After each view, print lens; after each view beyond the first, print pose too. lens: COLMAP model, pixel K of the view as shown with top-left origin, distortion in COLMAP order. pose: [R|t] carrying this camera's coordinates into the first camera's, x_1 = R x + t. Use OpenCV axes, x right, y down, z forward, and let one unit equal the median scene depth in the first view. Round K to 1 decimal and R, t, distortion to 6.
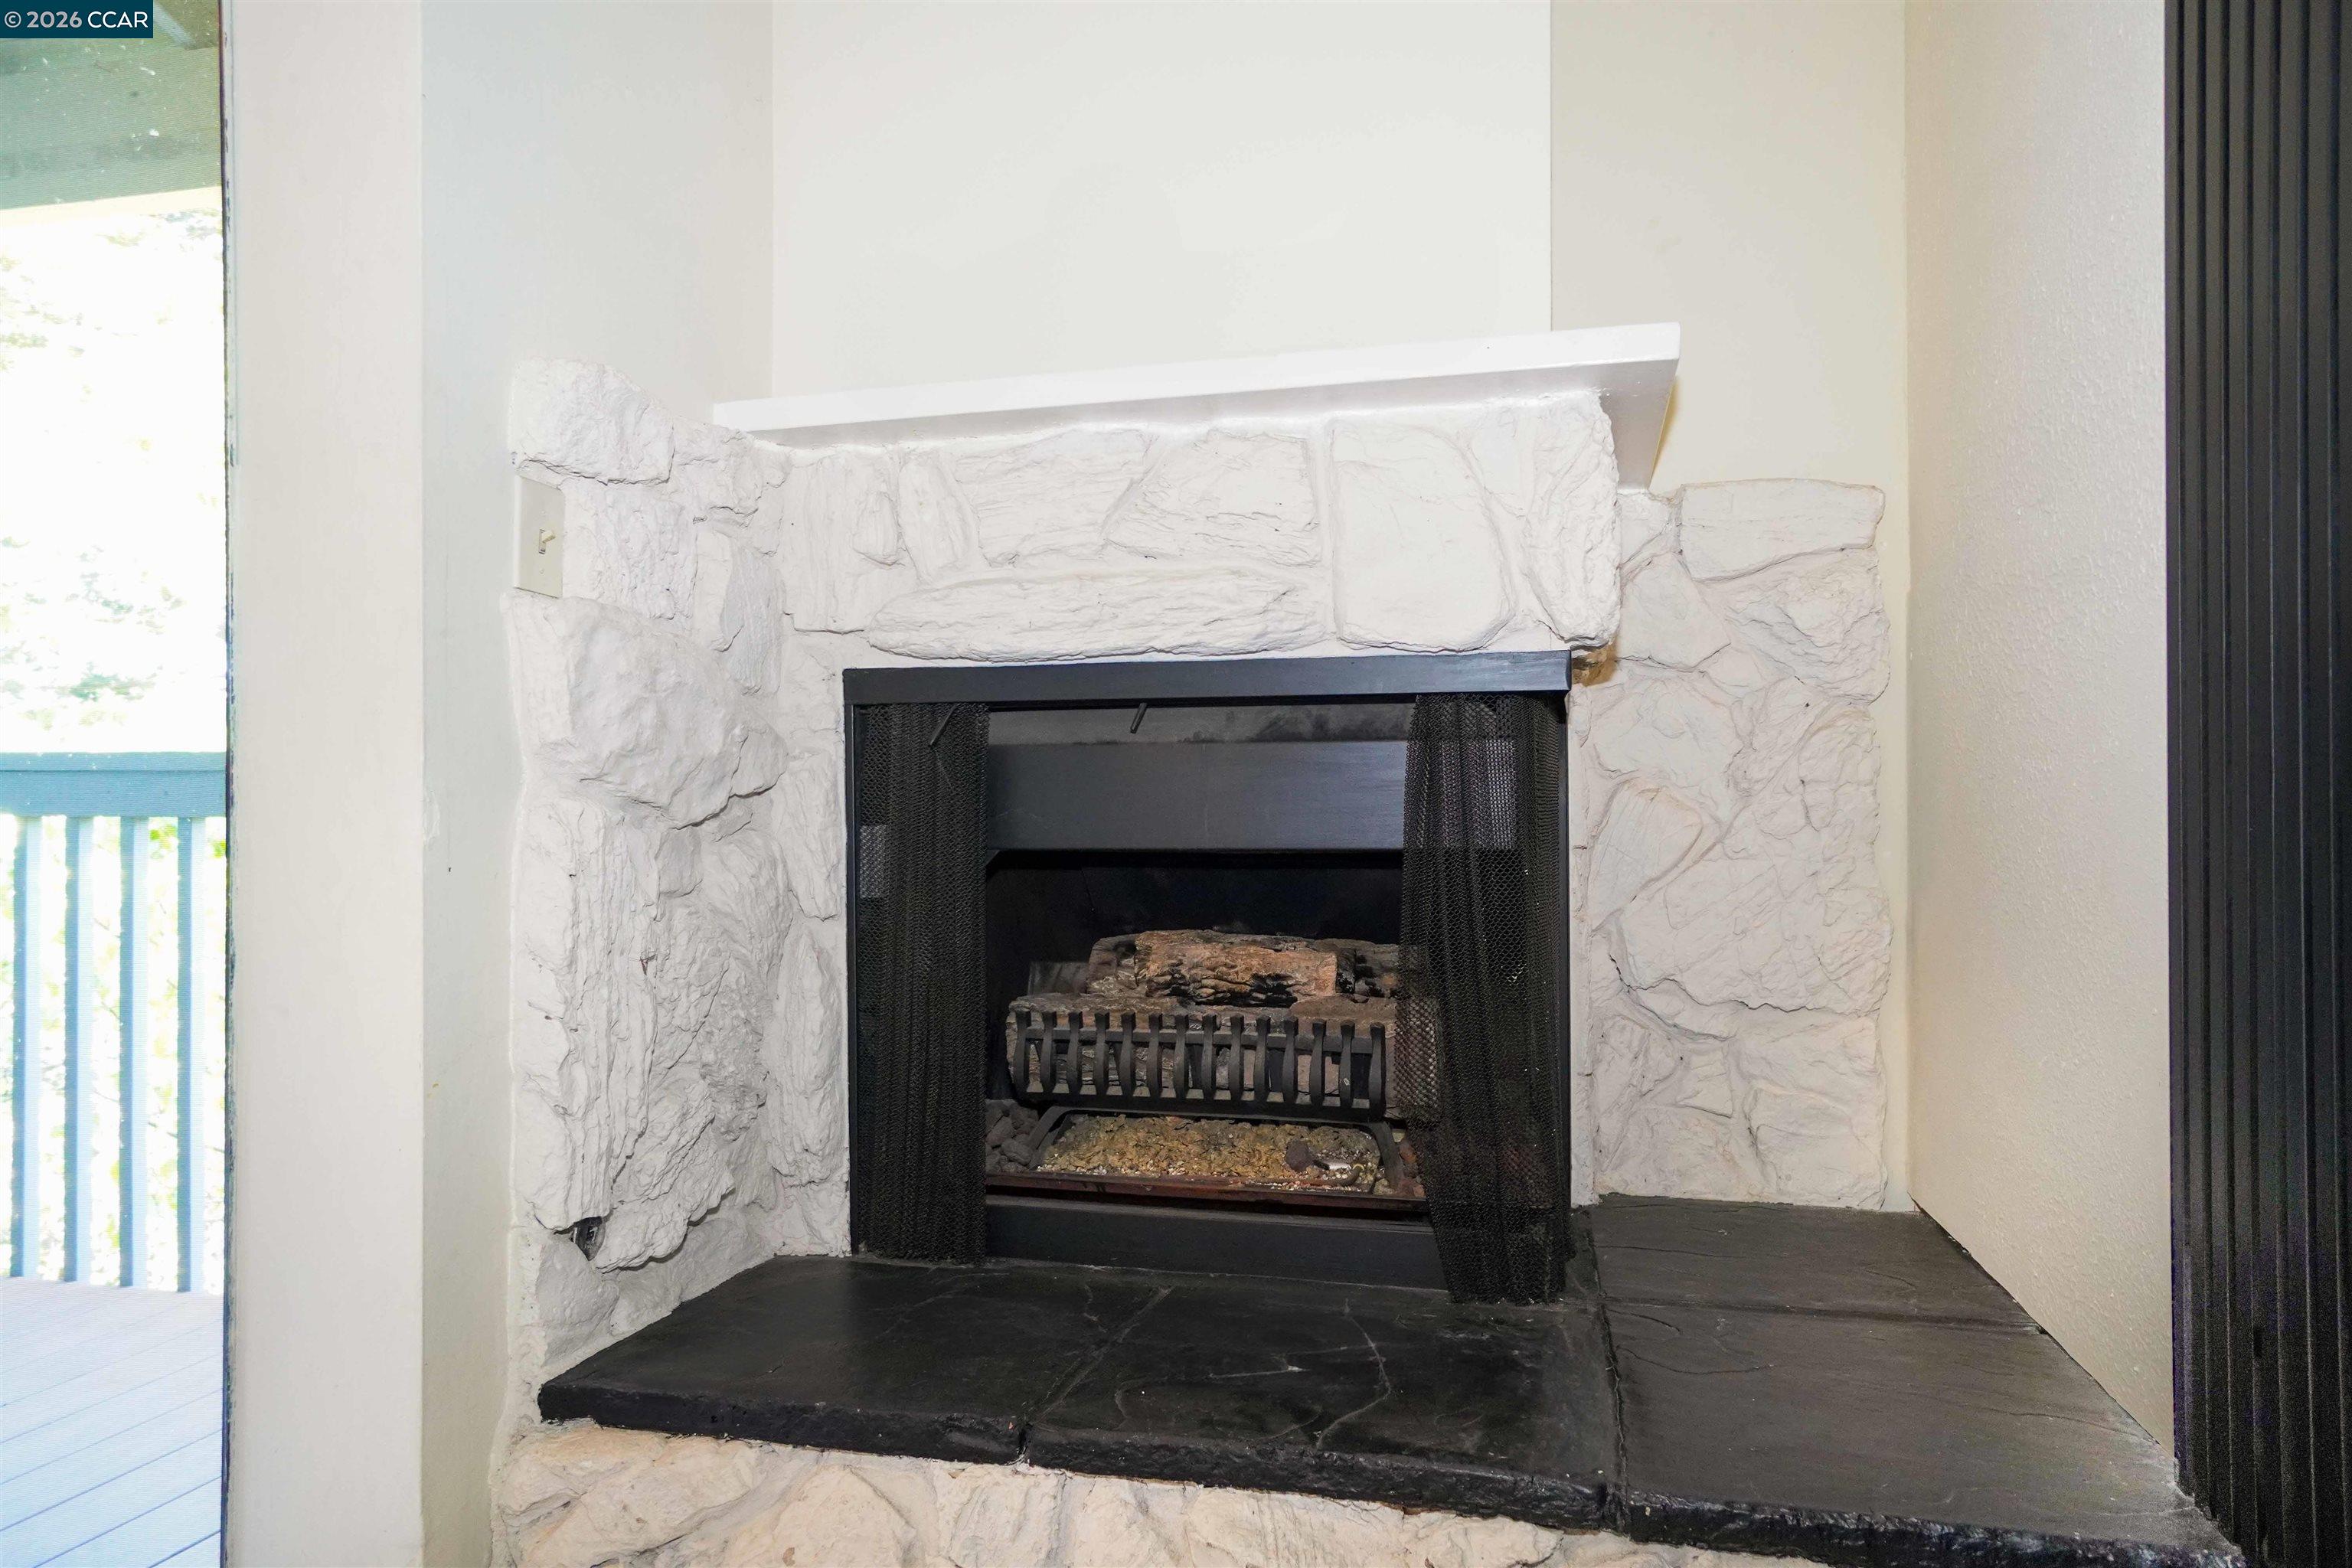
lens RADIAL K [[1539.6, 0, 1176.0], [0, 1539.6, 784.0], [0, 0, 1]] dist [-0.023179, 0.000265]
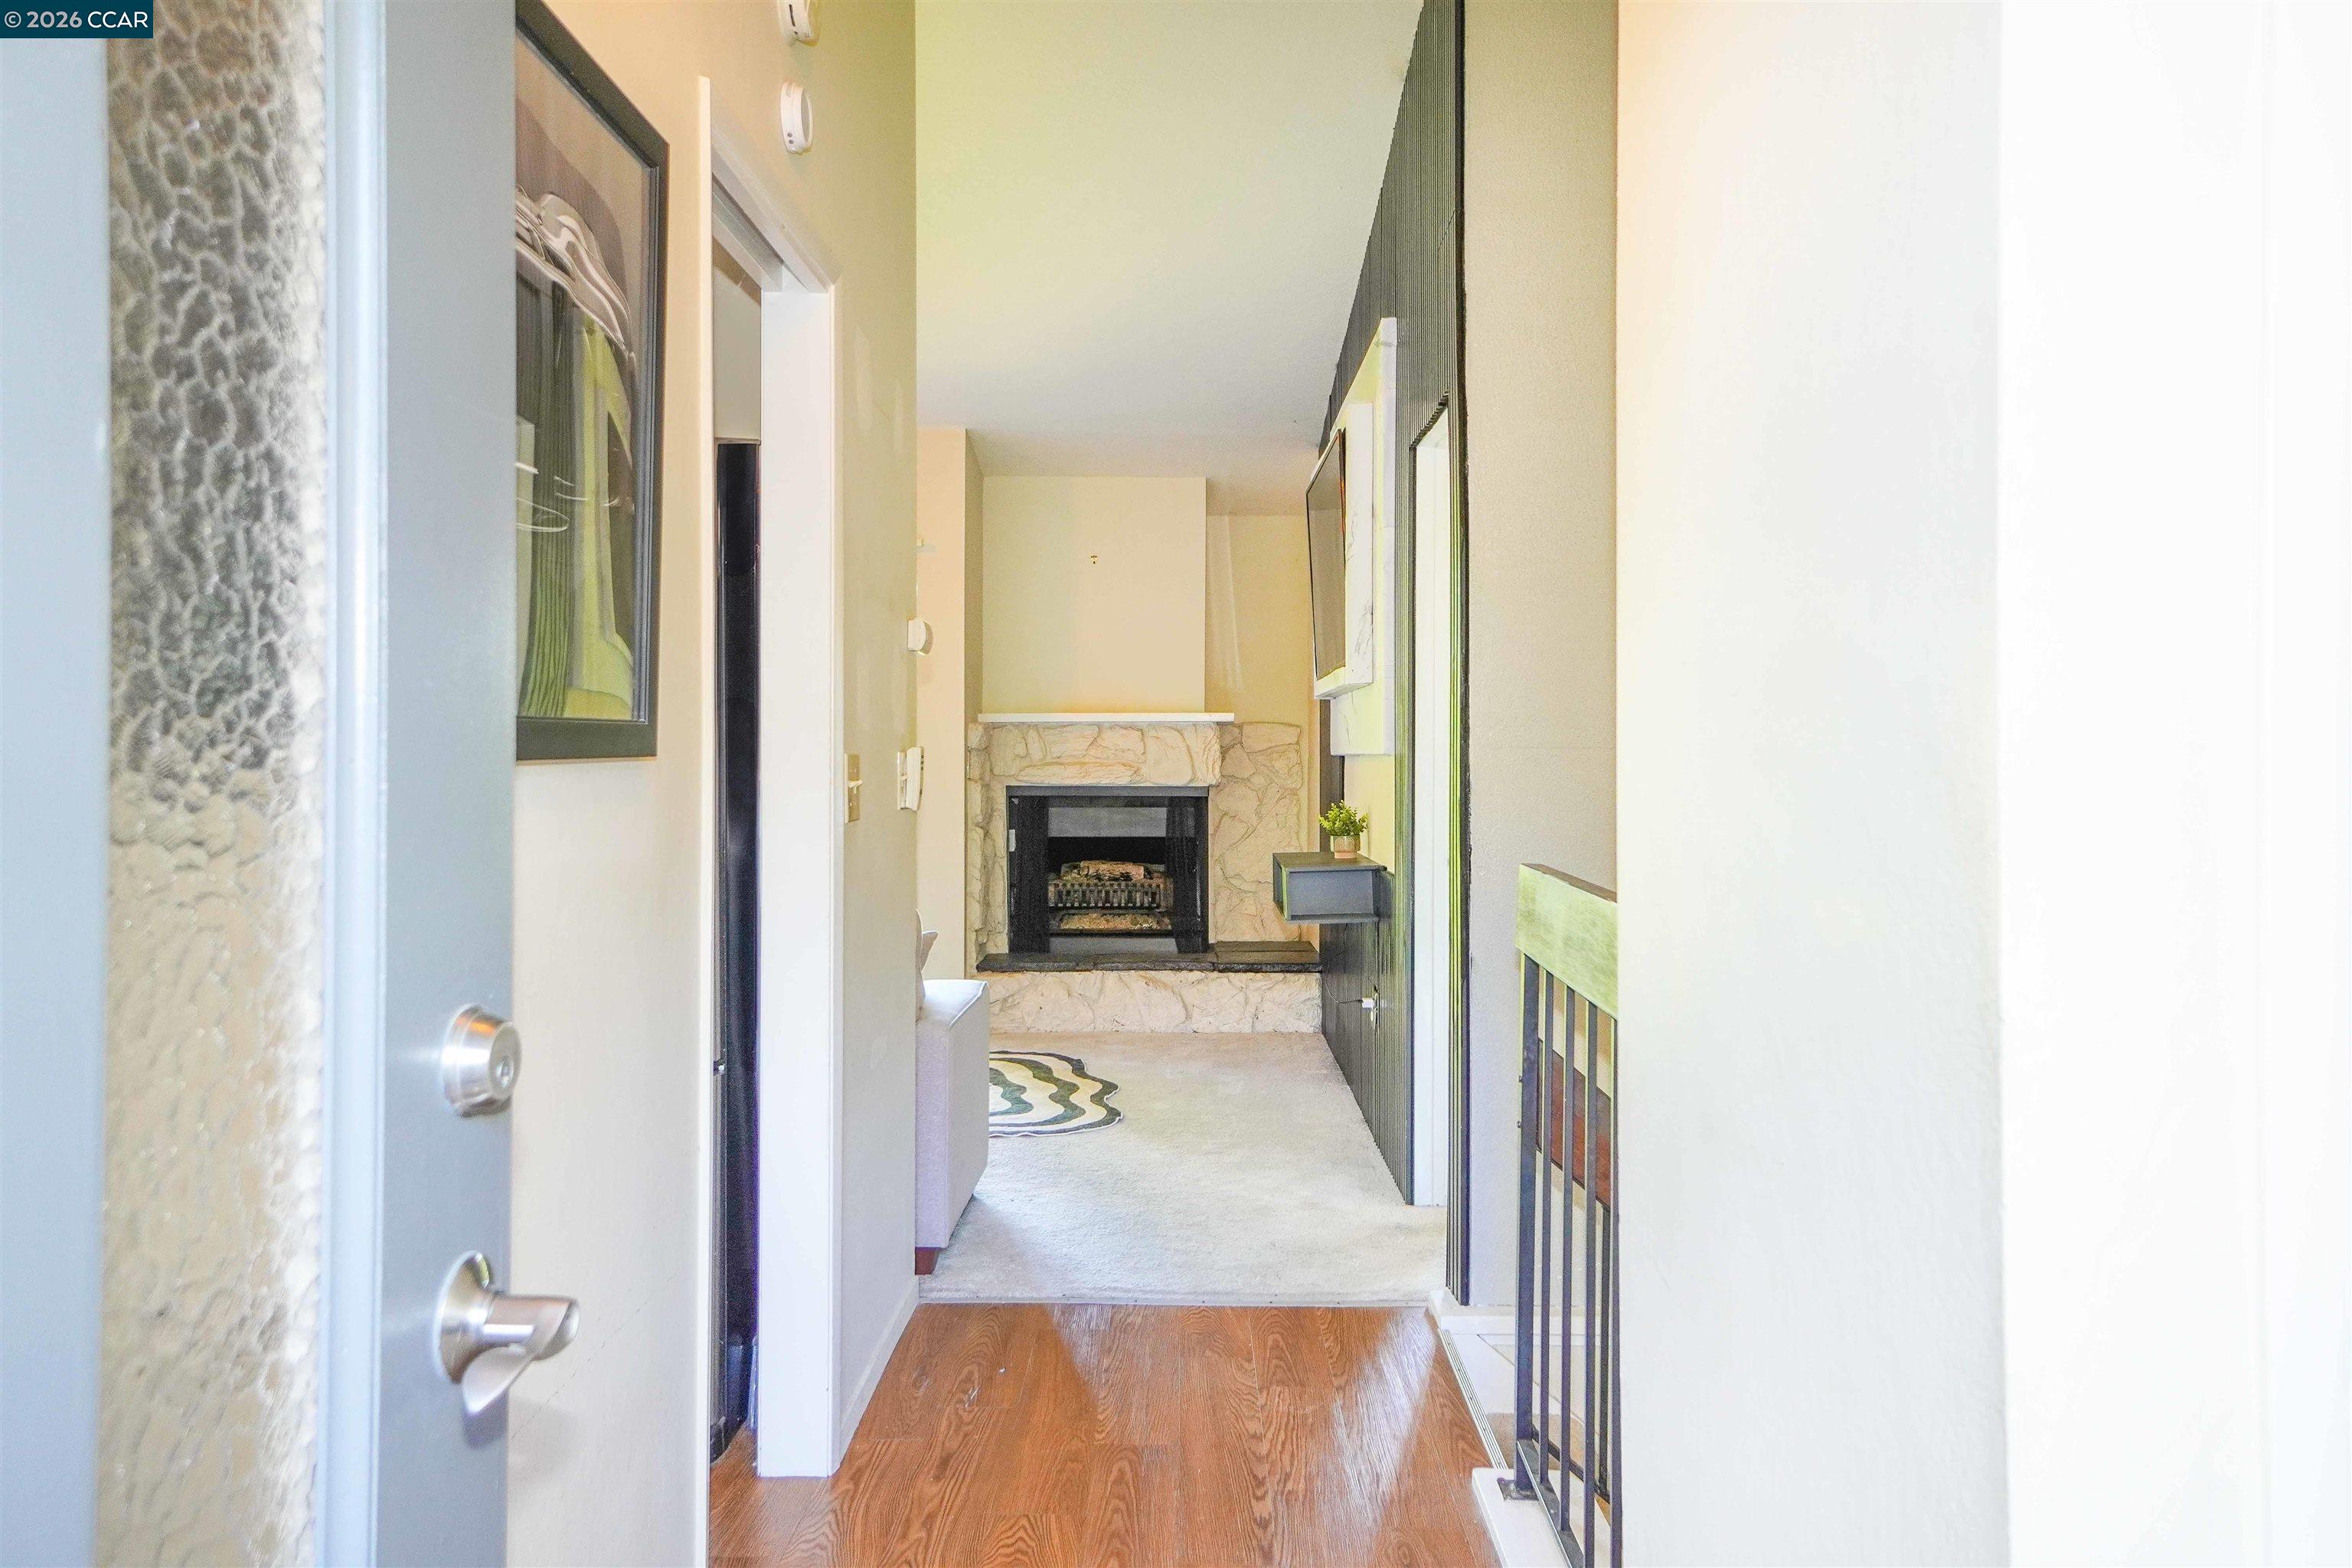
lens RADIAL K [[1701.8, 0, 1176.0], [0, 1701.8, 784.0], [0, 0, 1]] dist [-0.000246, -0.000094]
pose [[0.973522, -0.000915, 0.228593, -0.730133], [-0.007092, 0.999390, 0.034200, -0.217048], [-0.228485, -0.034916, 0.972921, -2.860684]]
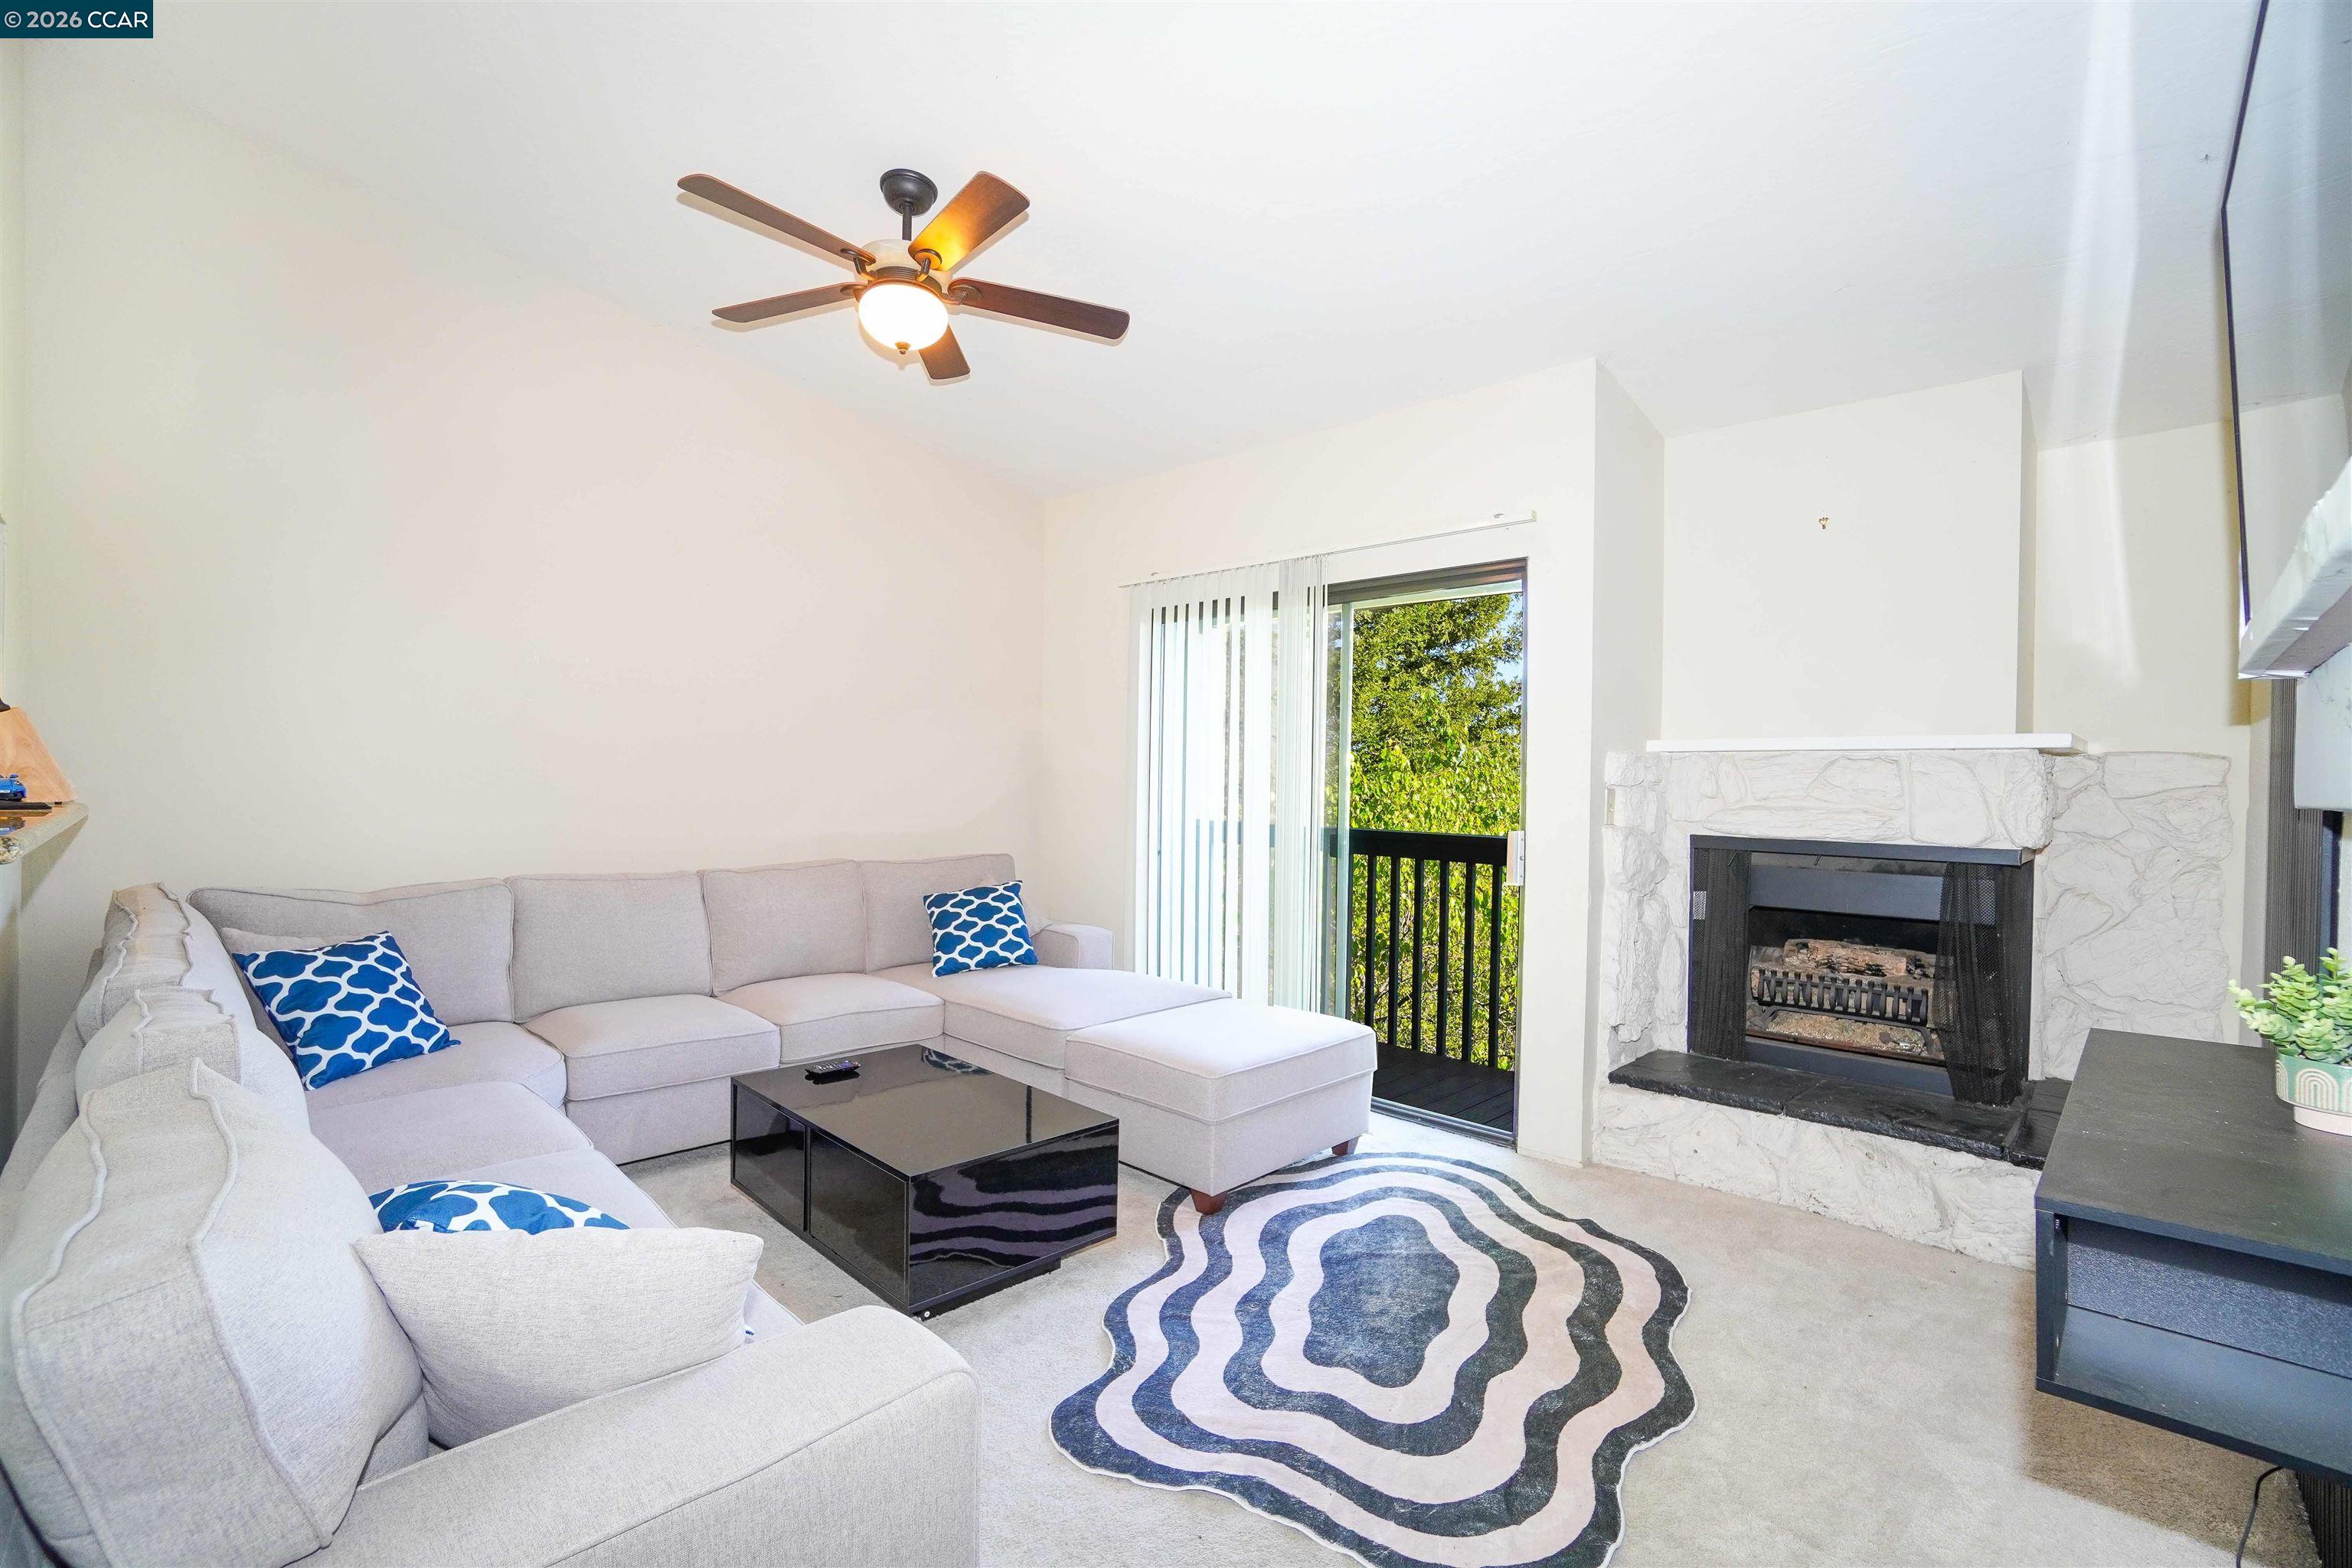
lens RADIAL K [[1042.9, 0, 1149.8], [0, 1042.9, 787.9], [0, 0, 1]] dist [-0.060279, 0.022255]
pose [[0.858371, 0.021716, -0.512570, -0.110500], [-0.012914, 0.999702, 0.020728, -0.182677], [0.512868, -0.011173, 0.858395, -1.024869]]
